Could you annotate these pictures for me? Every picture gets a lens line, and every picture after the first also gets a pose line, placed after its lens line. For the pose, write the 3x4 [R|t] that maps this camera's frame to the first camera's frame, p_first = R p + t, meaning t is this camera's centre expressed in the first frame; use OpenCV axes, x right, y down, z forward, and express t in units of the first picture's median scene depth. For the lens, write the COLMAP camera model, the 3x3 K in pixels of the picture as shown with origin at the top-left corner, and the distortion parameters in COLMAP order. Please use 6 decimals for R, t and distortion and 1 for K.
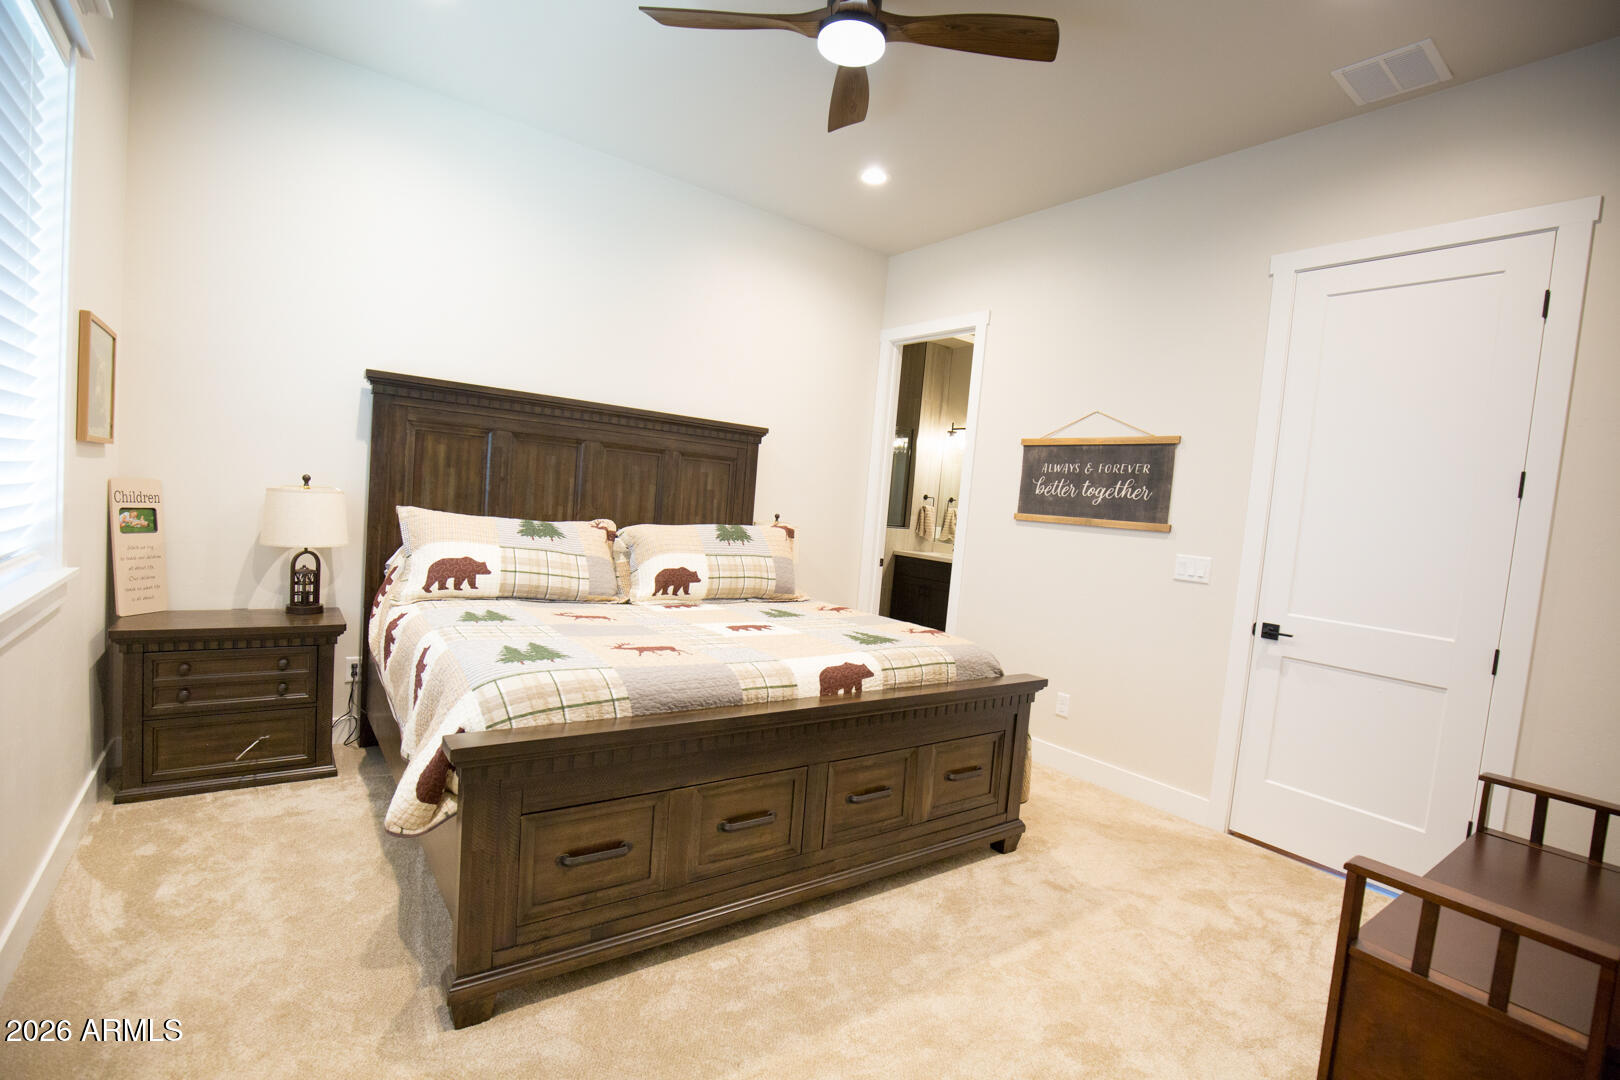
lens RADIAL K [[734.9, 0, 820.2], [0, 734.9, 550.0], [0, 0, 1]] dist [-0.040113, 0.008104]
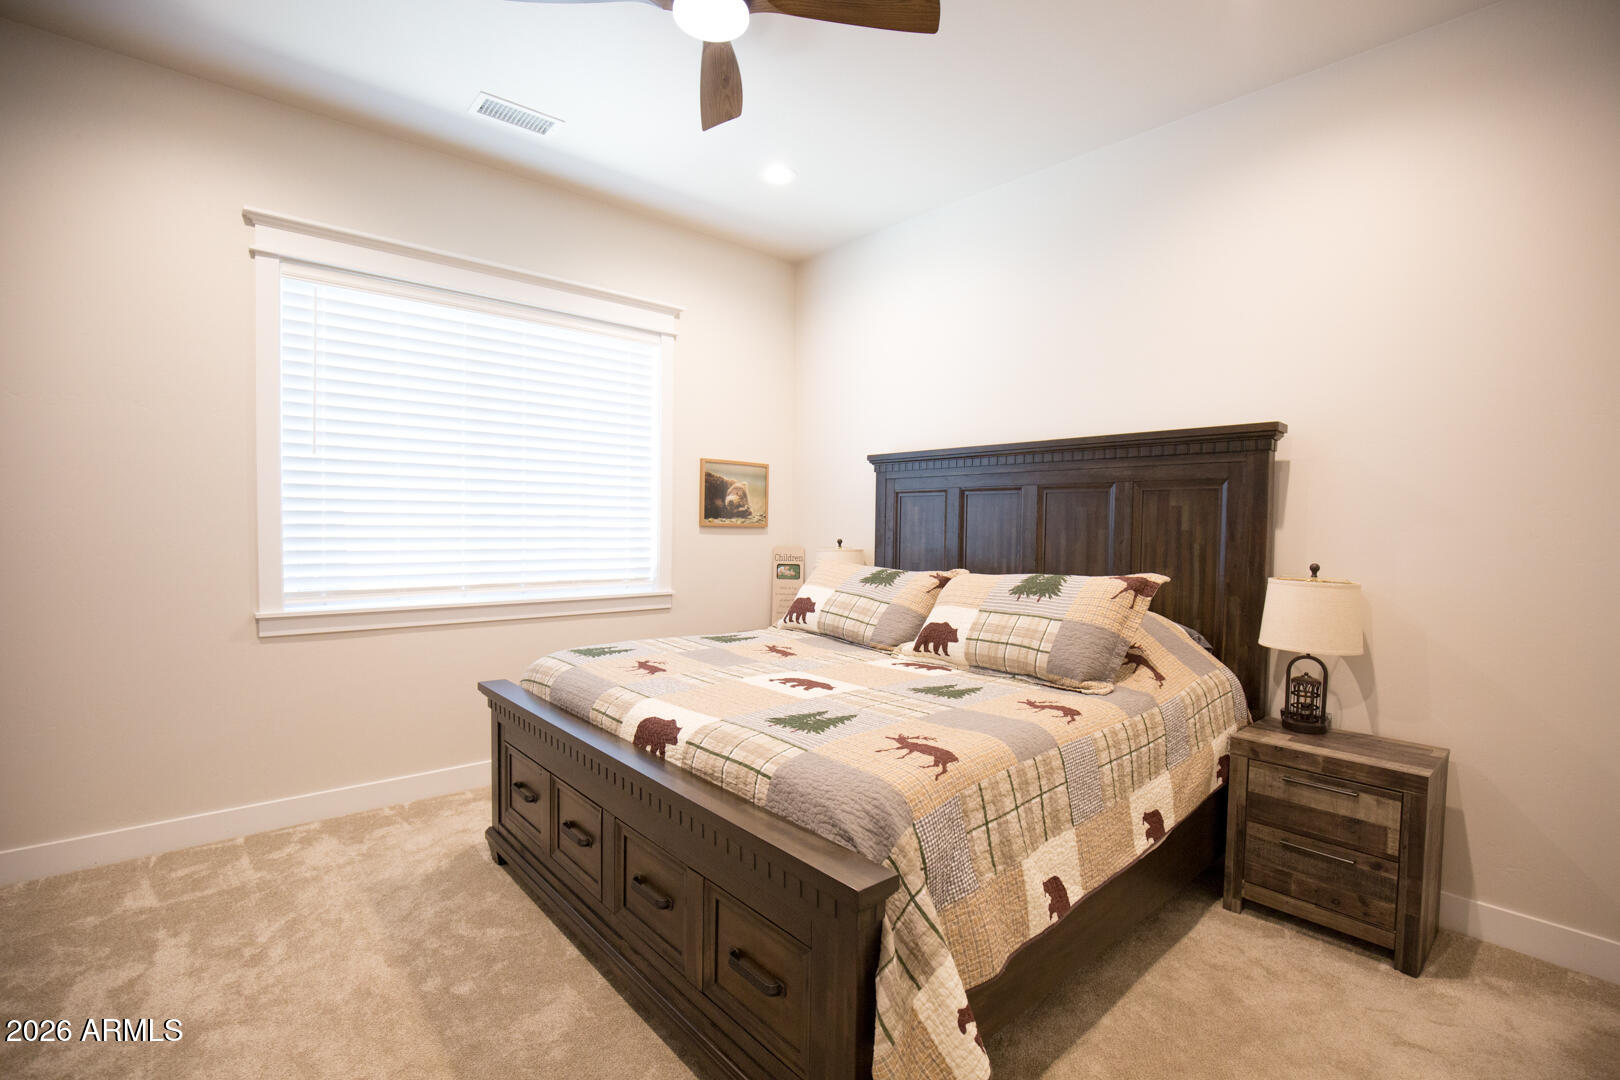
lens RADIAL K [[734.9, 0, 820.2], [0, 734.9, 550.0], [0, 0, 1]] dist [-0.040113, 0.008104]
pose [[0.089754, -0.045626, -0.994918, 0.641969], [-0.065136, 0.996543, -0.051577, -0.006661], [0.993832, 0.069434, 0.086472, 0.775144]]
